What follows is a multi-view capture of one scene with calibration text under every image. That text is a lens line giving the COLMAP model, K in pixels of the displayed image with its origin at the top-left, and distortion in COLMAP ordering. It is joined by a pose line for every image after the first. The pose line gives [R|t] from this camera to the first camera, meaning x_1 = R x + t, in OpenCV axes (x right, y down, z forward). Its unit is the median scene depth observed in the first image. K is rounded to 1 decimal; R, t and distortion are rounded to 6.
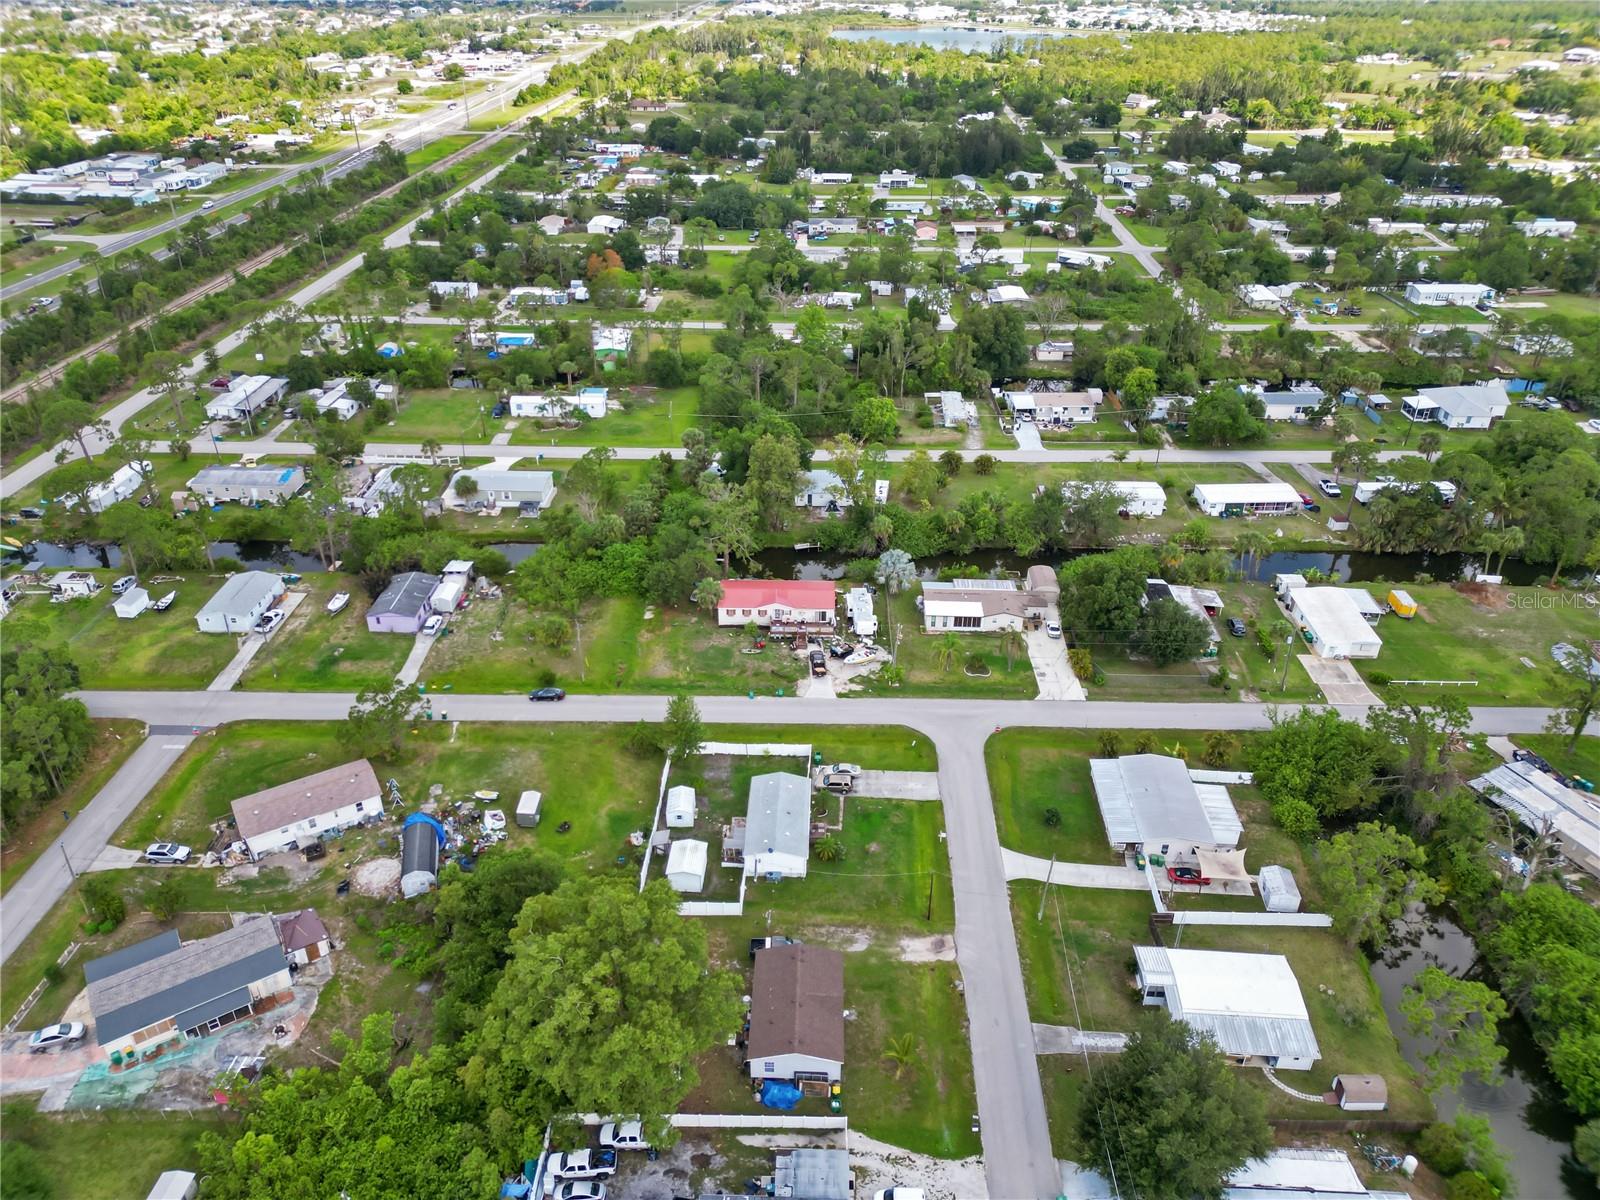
lens RADIAL K [[1113.2, 0, 800.0], [0, 1113.2, 600.0], [0, 0, 1]] dist [0.031459, 0.000115]
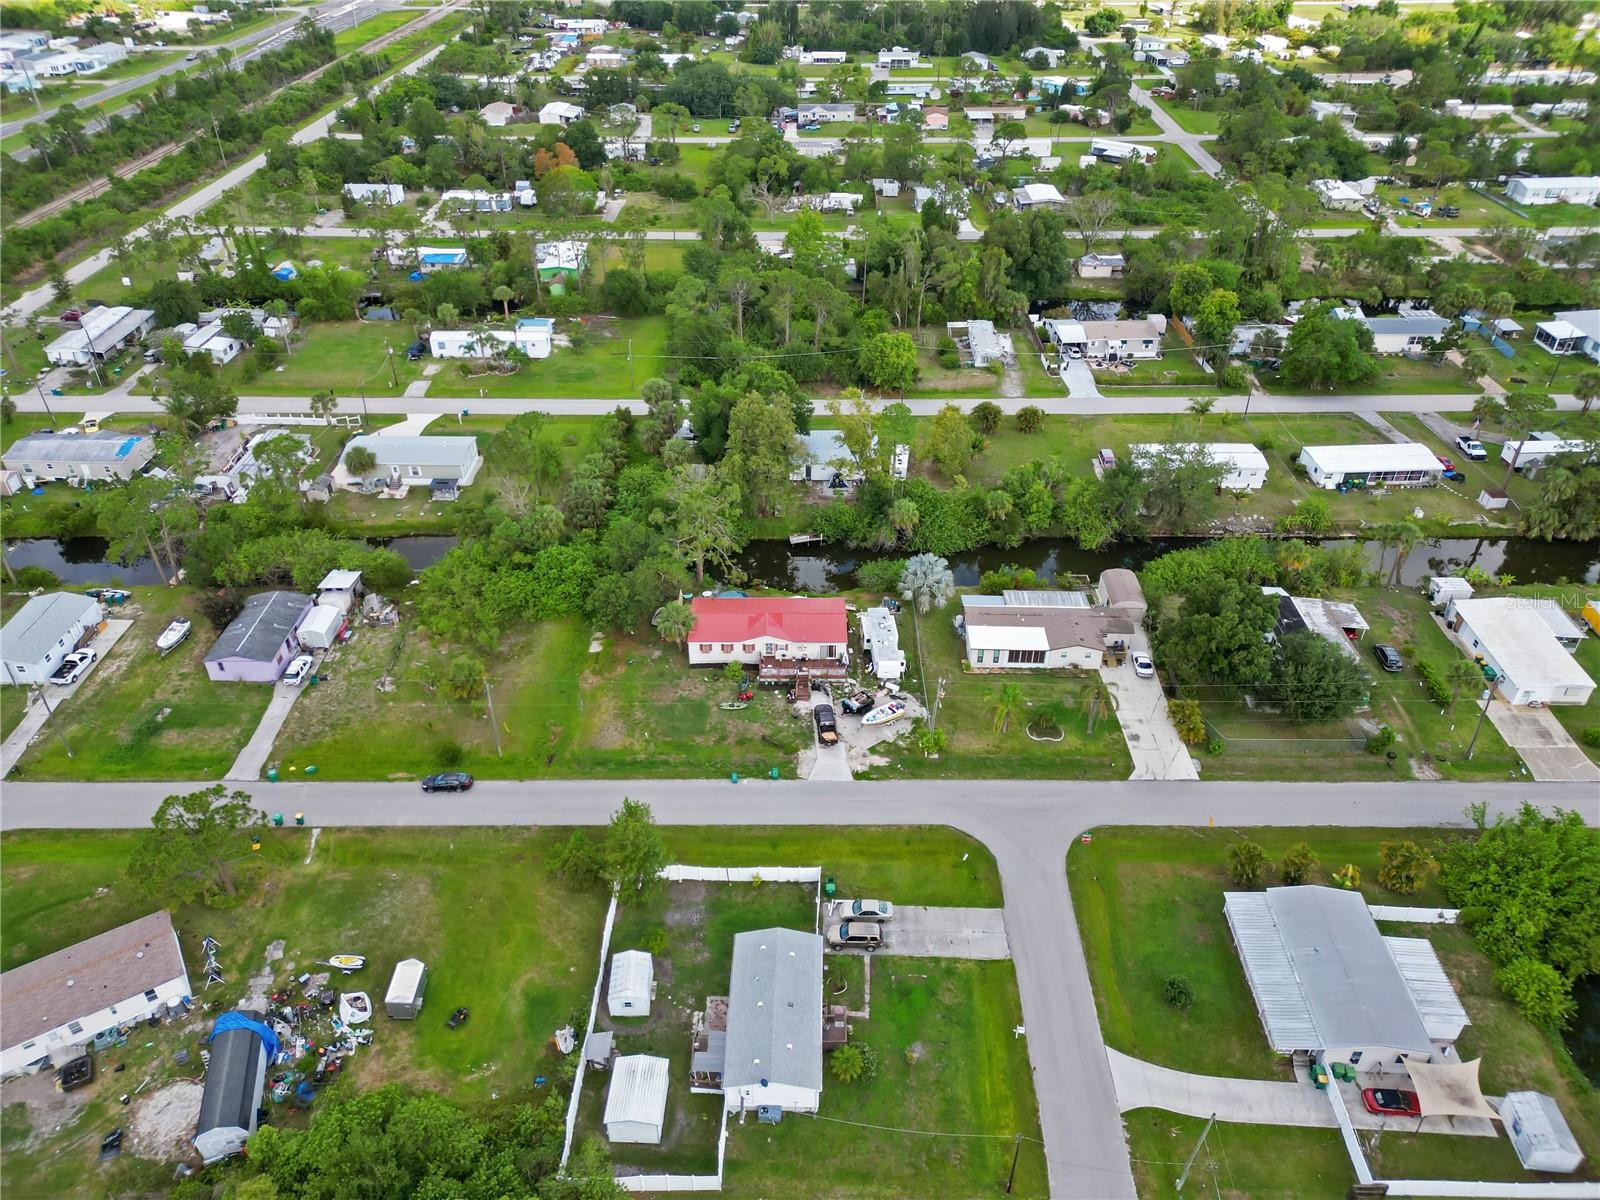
lens RADIAL K [[1135.6, 0, 800.0], [0, 1135.6, 600.0], [0, 0, 1]] dist [0.024169, -0.003880]
pose [[0.999907, -0.010655, 0.008550, -0.003886], [0.009960, 0.996937, 0.077574, -0.051267], [-0.009350, -0.077481, 0.996950, 0.167755]]
